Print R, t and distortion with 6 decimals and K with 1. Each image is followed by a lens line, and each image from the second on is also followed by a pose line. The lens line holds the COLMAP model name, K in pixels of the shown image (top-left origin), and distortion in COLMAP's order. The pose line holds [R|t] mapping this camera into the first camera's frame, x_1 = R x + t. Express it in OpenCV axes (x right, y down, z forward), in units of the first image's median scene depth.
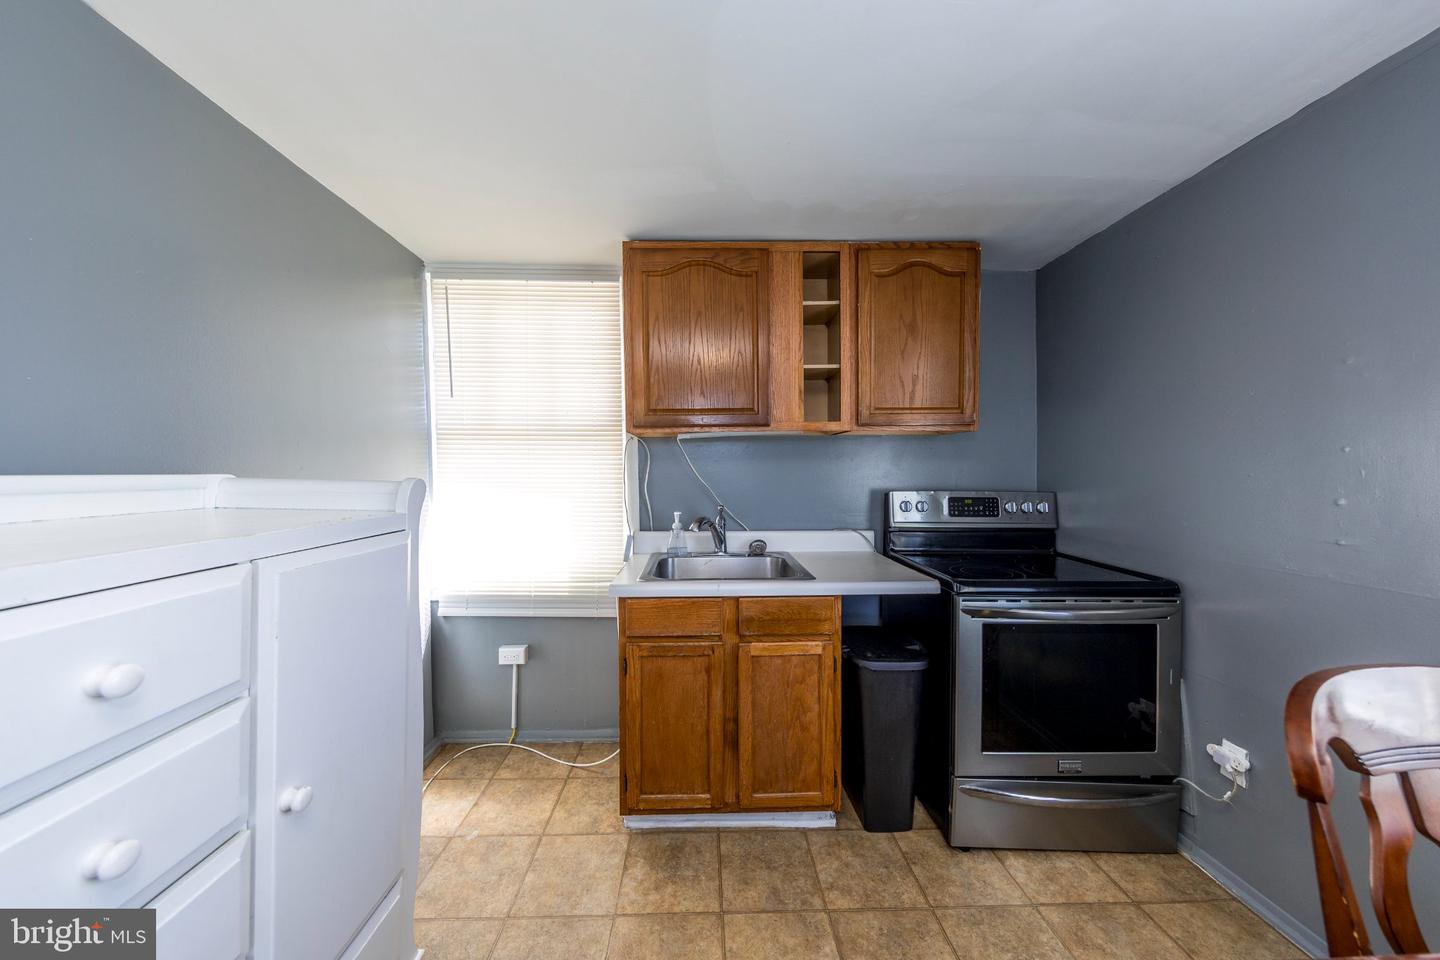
lens RADIAL K [[477.8, 0, 714.2], [0, 477.8, 482.0], [0, 0, 1]] dist [0.006109, -0.000027]
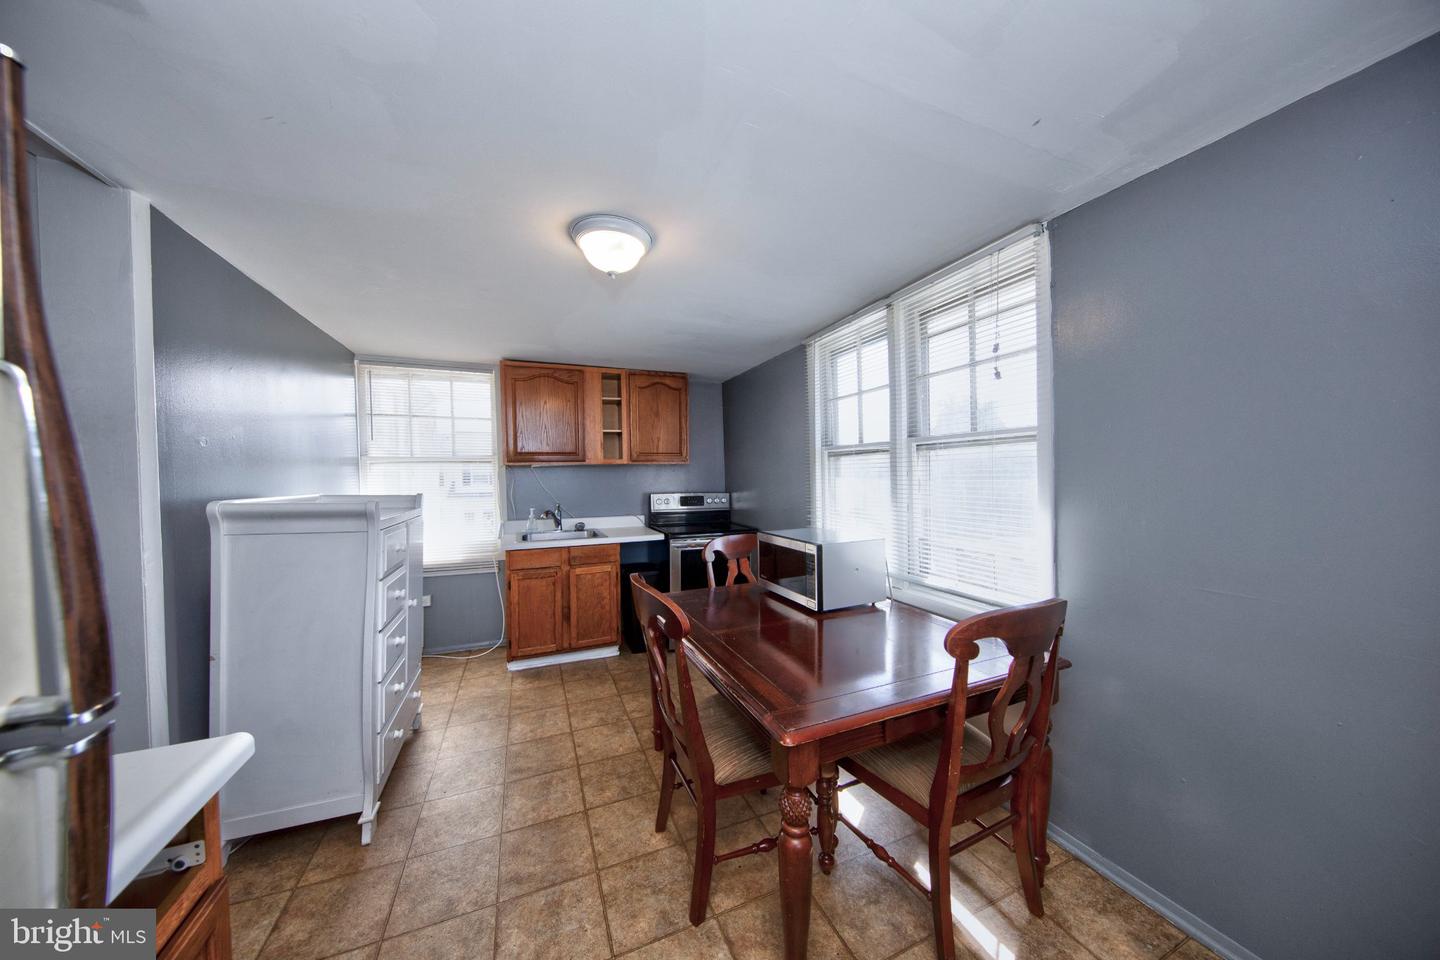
lens RADIAL K [[459.4, 0, 718.3], [0, 459.4, 477.7], [0, 0, 1]] dist [0.000630, -0.000098]
pose [[0.933955, -0.010558, 0.357234, -0.045079], [0.017918, 0.999690, -0.017299, -0.010505], [-0.356940, 0.022557, 0.933855, -0.924372]]
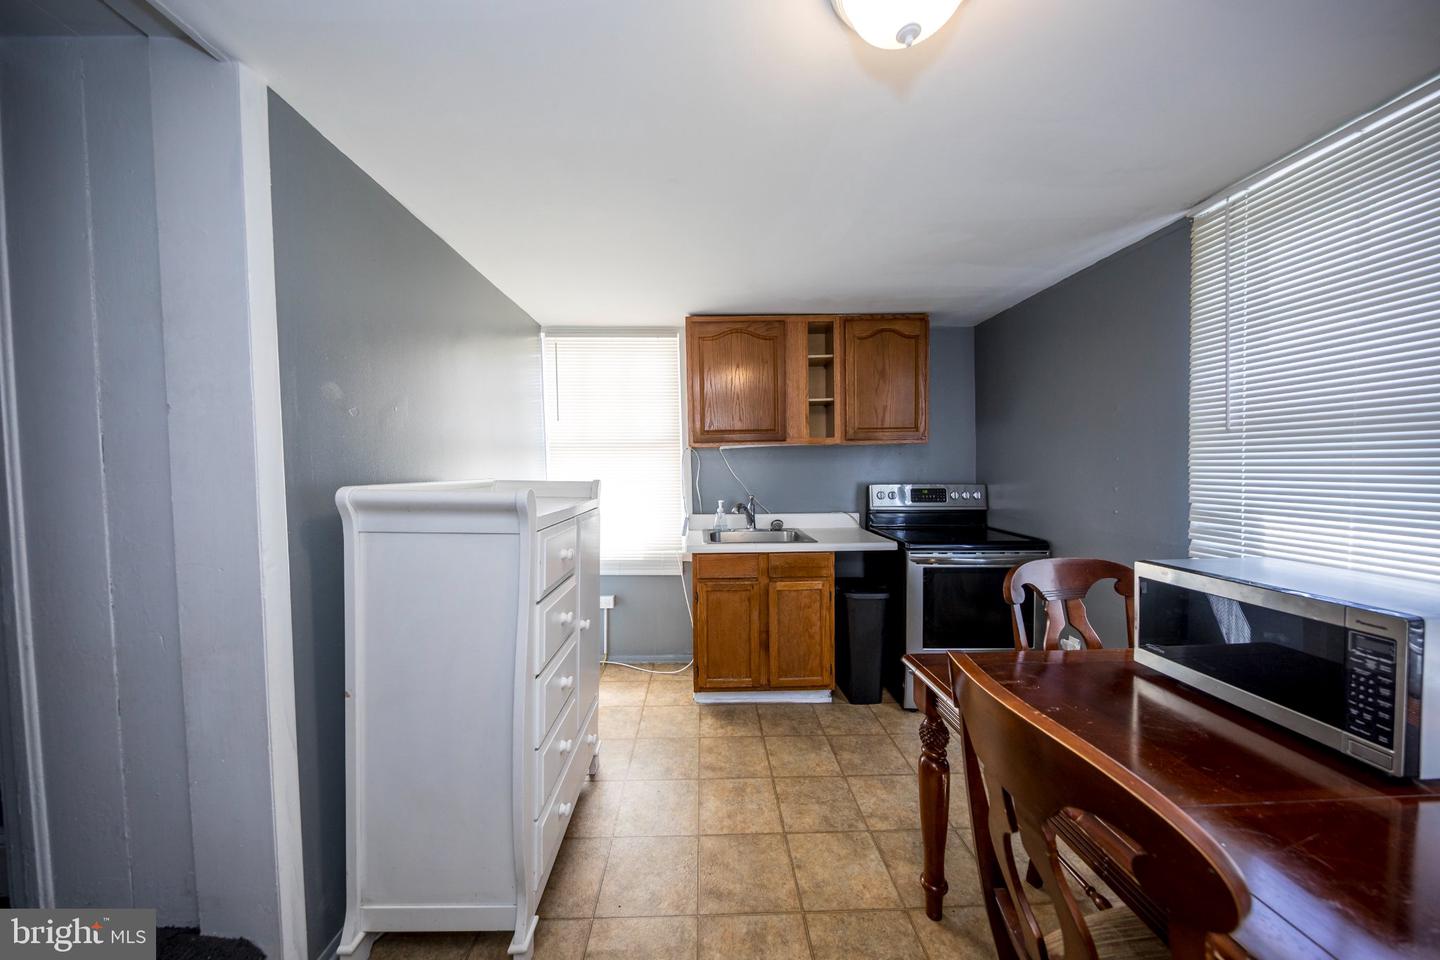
lens RADIAL K [[477.8, 0, 714.2], [0, 477.8, 482.0], [0, 0, 1]] dist [0.006109, -0.000027]
pose [[0.999960, -0.007508, -0.004855, -0.099812], [0.007554, 0.999925, 0.009656, -0.007101], [0.004782, -0.009693, 0.999942, -0.476959]]
